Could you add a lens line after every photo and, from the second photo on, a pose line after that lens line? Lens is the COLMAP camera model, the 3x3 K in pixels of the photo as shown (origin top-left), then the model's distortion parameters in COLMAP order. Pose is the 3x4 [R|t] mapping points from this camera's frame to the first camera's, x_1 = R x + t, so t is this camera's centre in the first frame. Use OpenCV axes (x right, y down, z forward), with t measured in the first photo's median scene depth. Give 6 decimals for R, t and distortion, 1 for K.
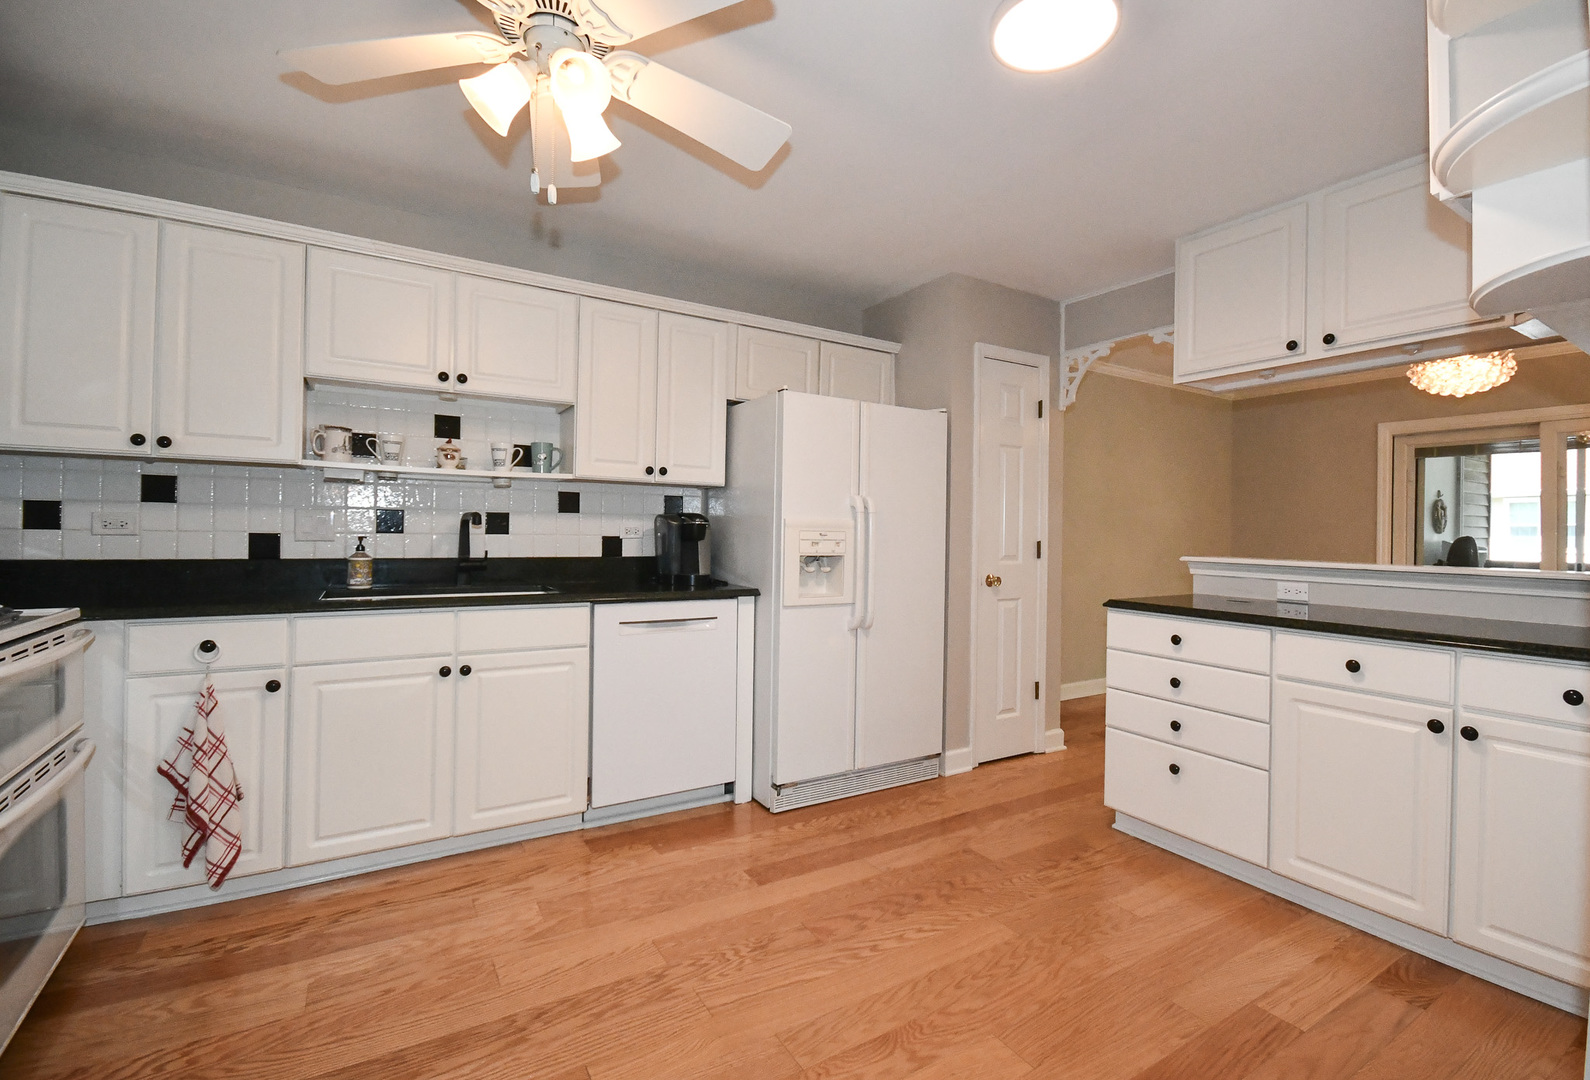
lens RADIAL K [[691.0, 0, 788.5], [0, 691.0, 535.3], [0, 0, 1]] dist [-0.011024, -0.000178]
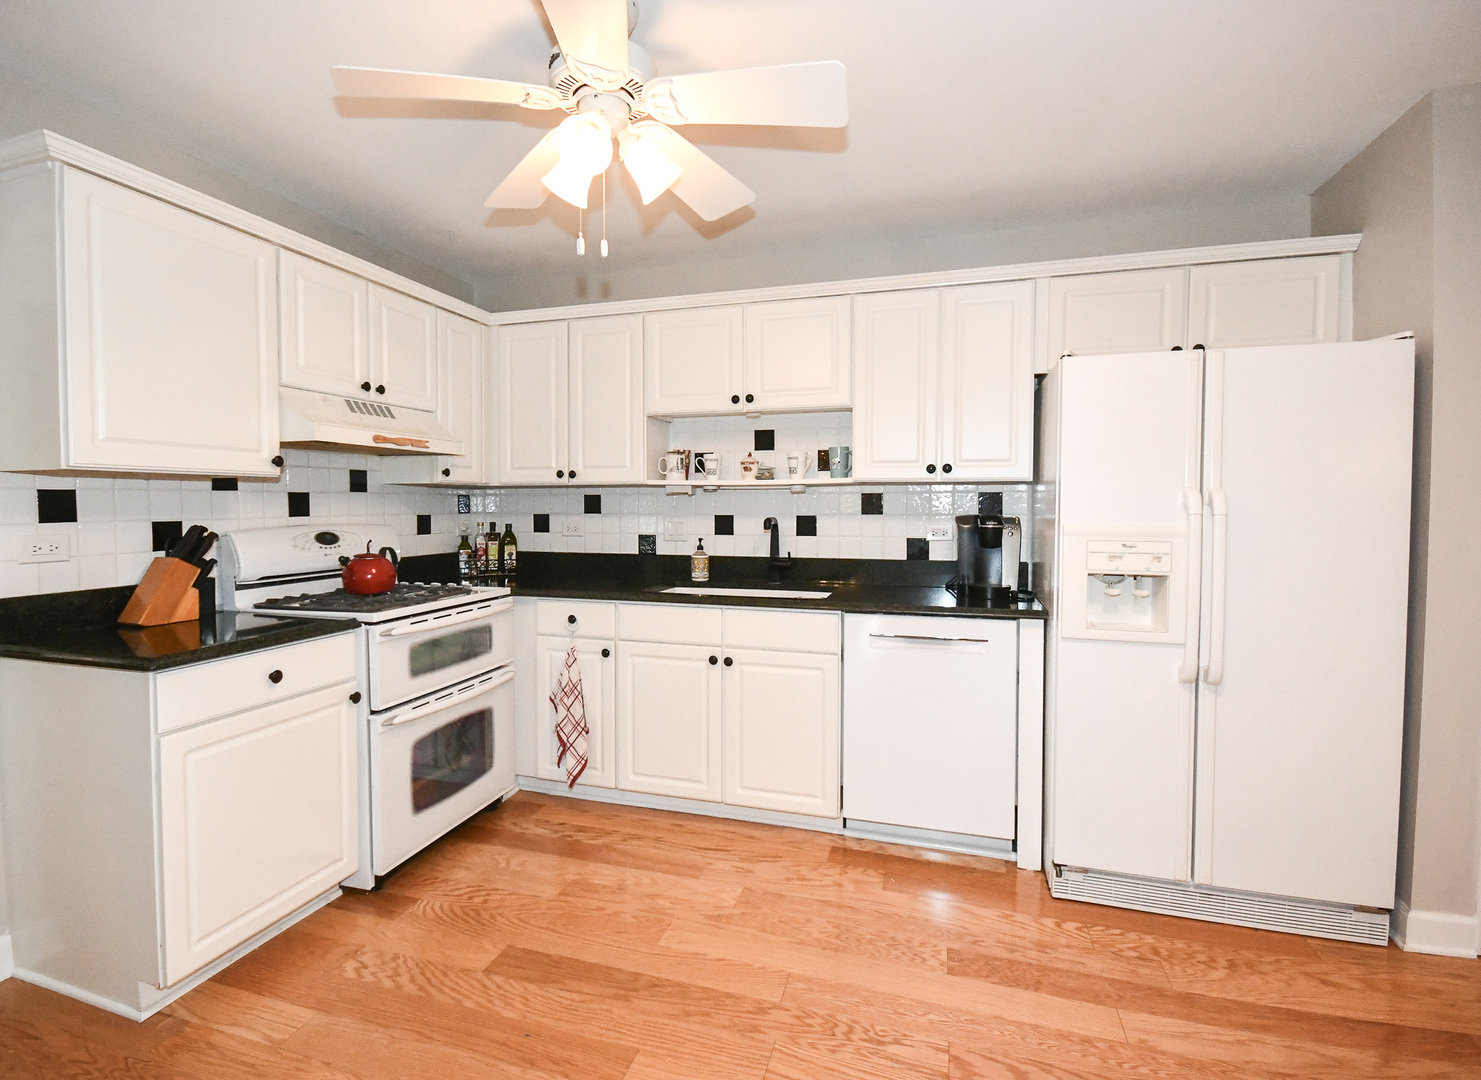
lens RADIAL K [[686.5, 0, 738.9], [0, 686.5, 531.4], [0, 0, 1]] dist [-0.014288, -0.002007]
pose [[0.666443, 0.012962, -0.745443, 0.351872], [0.007408, 0.999684, 0.024006, -0.041061], [0.745519, -0.021521, 0.666137, 0.246686]]
